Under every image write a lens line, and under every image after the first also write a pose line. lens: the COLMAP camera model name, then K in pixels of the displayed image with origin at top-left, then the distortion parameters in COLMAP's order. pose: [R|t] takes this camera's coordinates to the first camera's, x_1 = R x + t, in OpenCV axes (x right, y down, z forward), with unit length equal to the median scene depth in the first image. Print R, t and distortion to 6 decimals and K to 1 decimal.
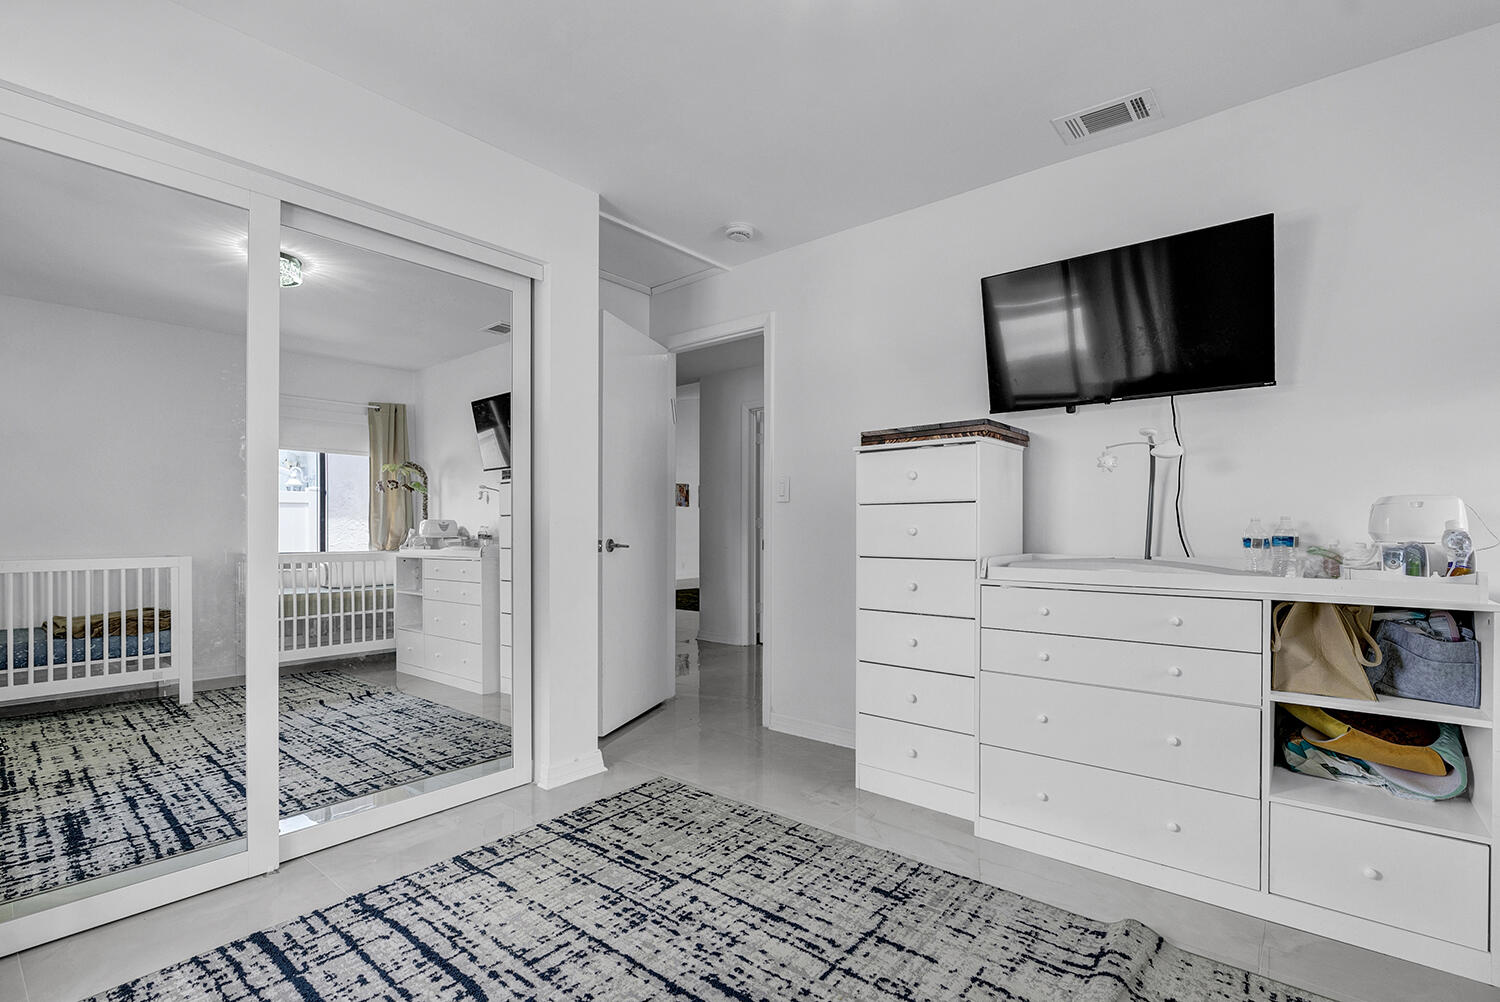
lens RADIAL K [[690.2, 0, 754.0], [0, 690.2, 515.0], [0, 0, 1]] dist [0.000272, 0.000667]
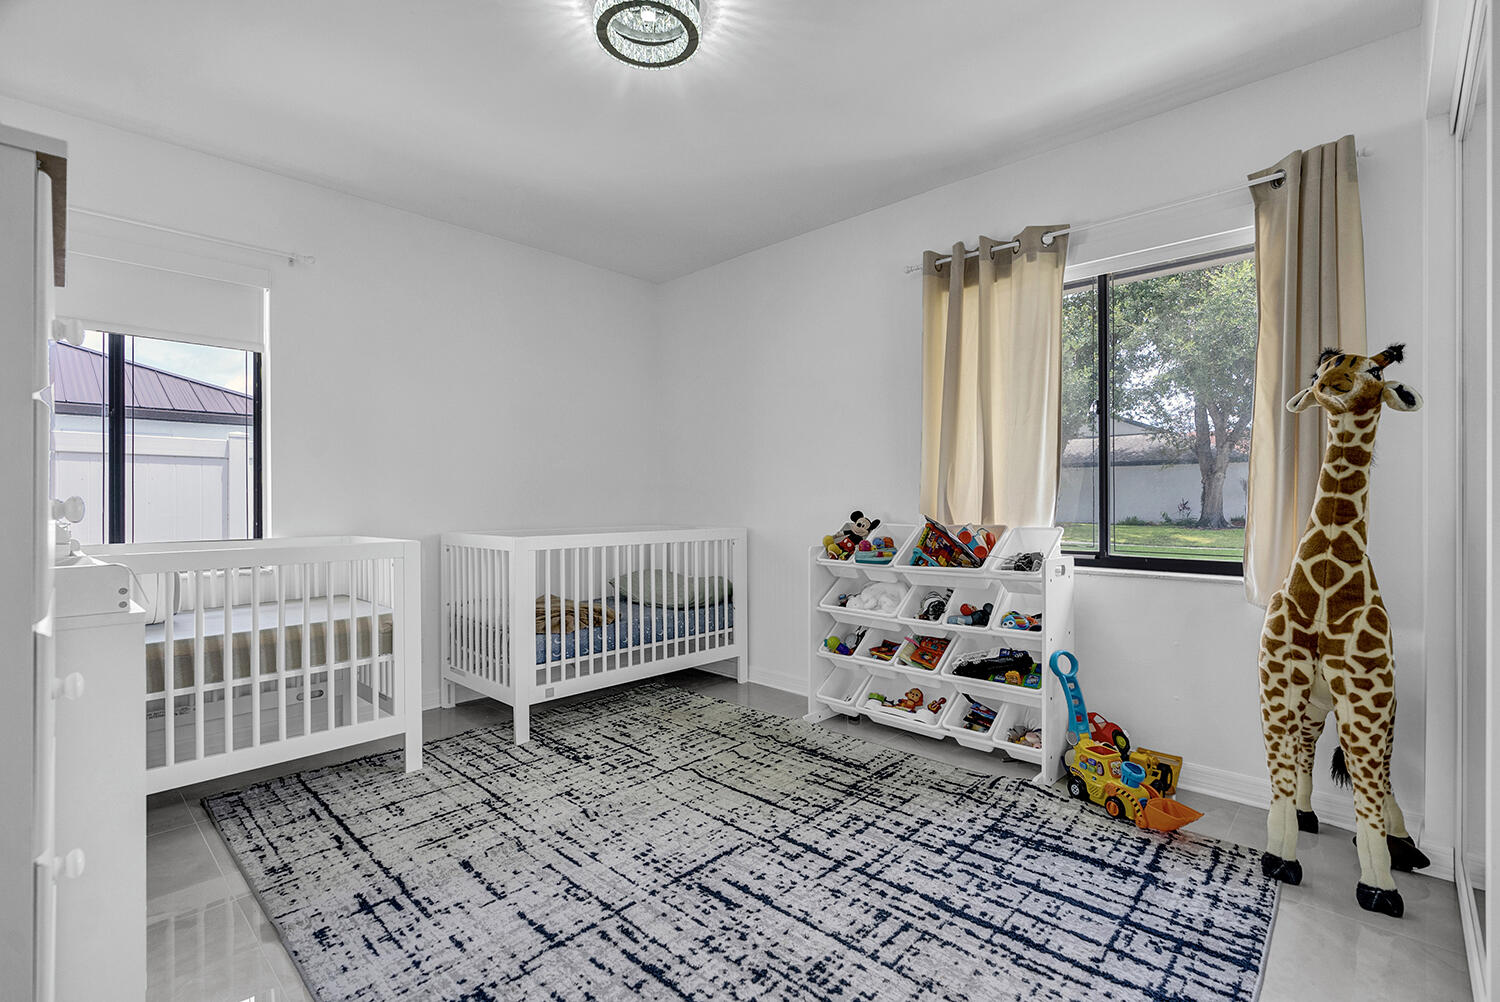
lens RADIAL K [[690.2, 0, 744.8], [0, 690.2, 505.5], [0, 0, 1]] dist [0.000272, 0.000667]
pose [[-0.997437, 0.002721, 0.071504, -0.152472], [0.001940, 0.999938, -0.010985, 0.036814], [-0.071529, -0.010818, -0.997380, 1.972919]]
